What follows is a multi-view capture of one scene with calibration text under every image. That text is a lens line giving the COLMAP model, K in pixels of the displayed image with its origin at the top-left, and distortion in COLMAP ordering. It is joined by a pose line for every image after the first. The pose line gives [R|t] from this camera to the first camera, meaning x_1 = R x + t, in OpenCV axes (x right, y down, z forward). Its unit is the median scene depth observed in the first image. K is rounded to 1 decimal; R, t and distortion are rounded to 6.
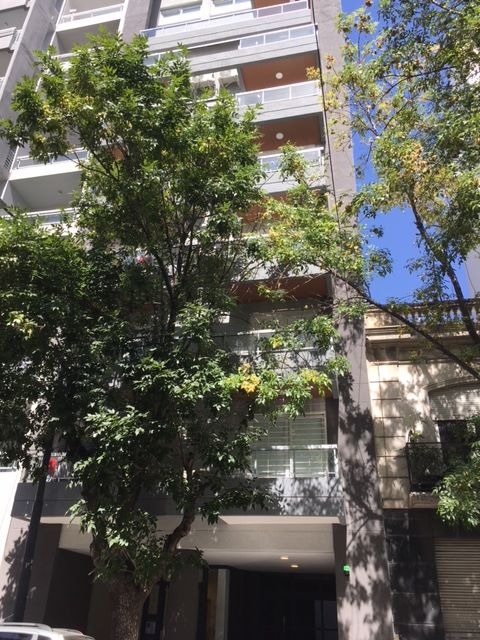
lens RADIAL K [[550.2, 0, 240.0], [0, 550.2, 320.0], [0, 0, 1]] dist [-0.009058, -0.004289]
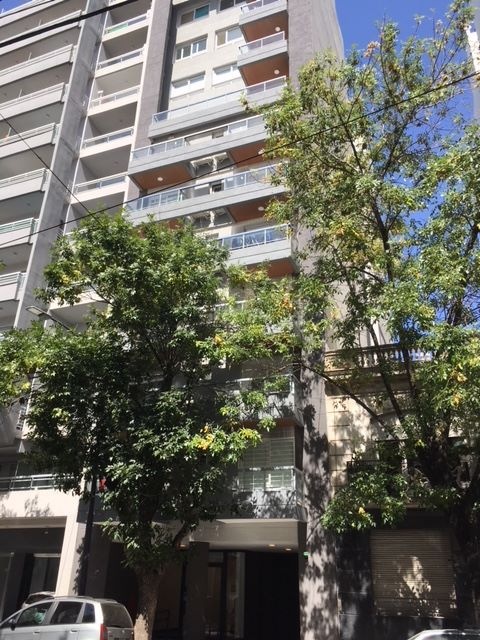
lens RADIAL K [[544.7, 0, 240.0], [0, 544.7, 320.0], [0, 0, 1]] dist [-0.000186, -0.005565]
pose [[0.988186, -0.077131, -0.132433, 0.252332], [0.083206, 0.995690, 0.040961, -0.207903], [0.128703, -0.051496, 0.990345, -0.357617]]
